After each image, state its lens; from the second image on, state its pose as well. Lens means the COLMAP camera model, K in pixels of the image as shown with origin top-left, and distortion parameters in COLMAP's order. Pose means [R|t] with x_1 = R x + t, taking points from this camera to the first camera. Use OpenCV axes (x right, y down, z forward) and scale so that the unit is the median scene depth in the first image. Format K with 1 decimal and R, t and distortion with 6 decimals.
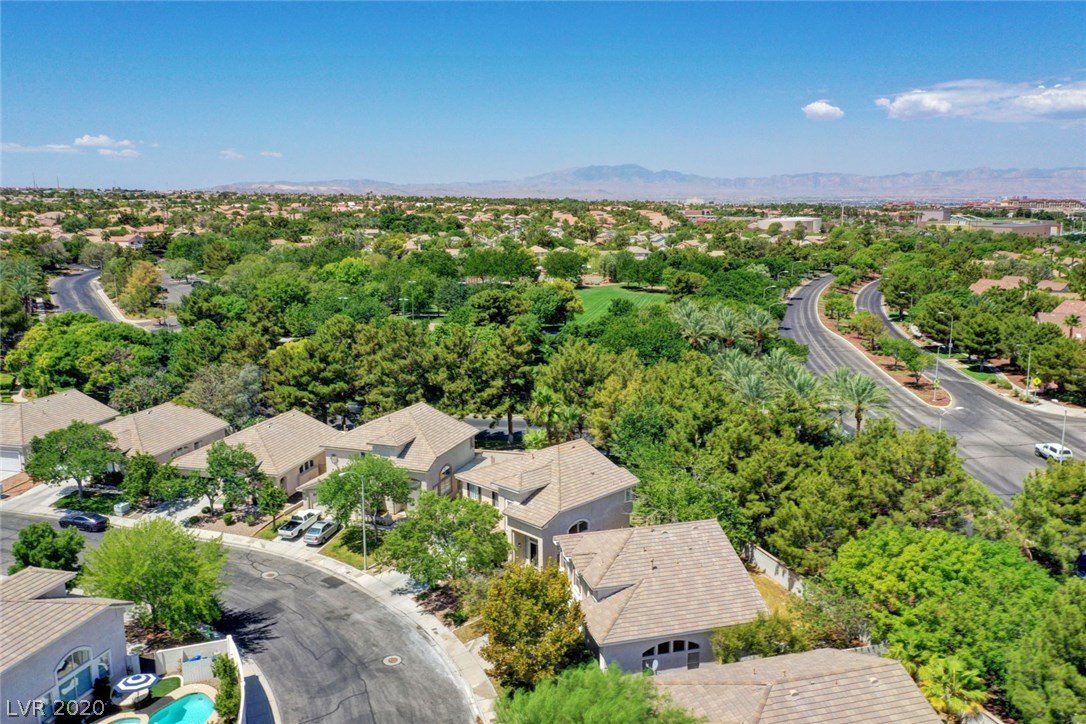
lens RADIAL K [[851.1, 0, 539.8], [0, 851.1, 359.0], [0, 0, 1]] dist [-0.005270, -0.006285]
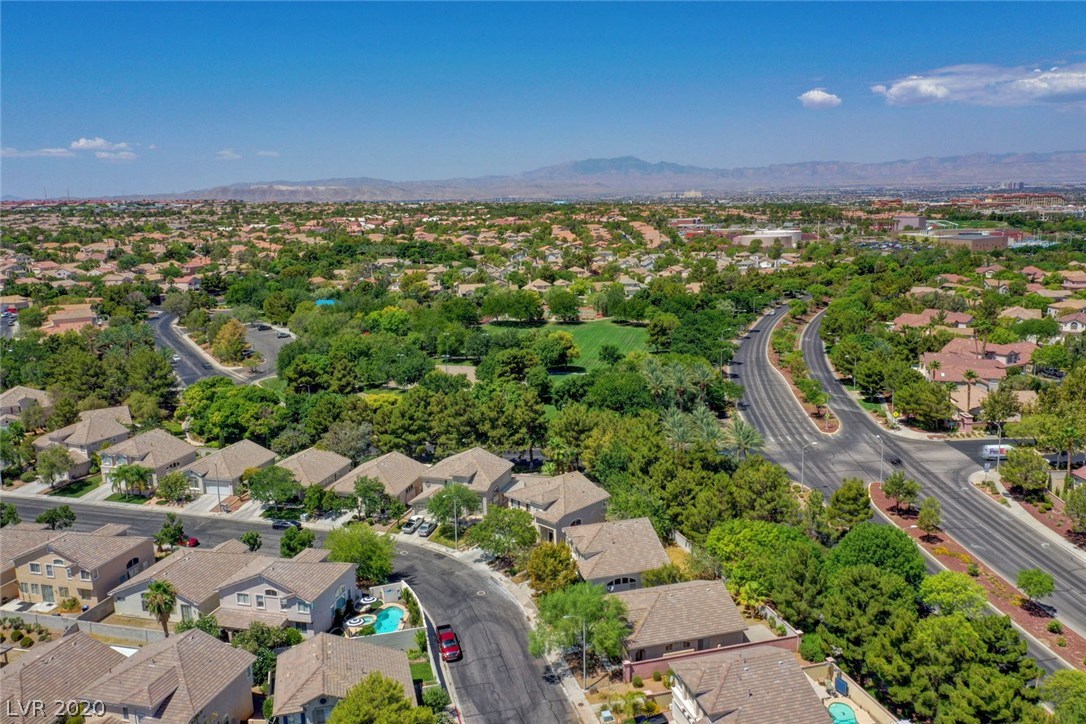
lens RADIAL K [[859.5, 0, 537.4], [0, 859.5, 347.7], [0, 0, 1]] dist [-0.007806, -0.008925]
pose [[0.999773, -0.020925, -0.004117, -0.013616], [0.020904, 0.999768, -0.005121, -0.110198], [0.004223, 0.005034, 0.999978, -0.547718]]
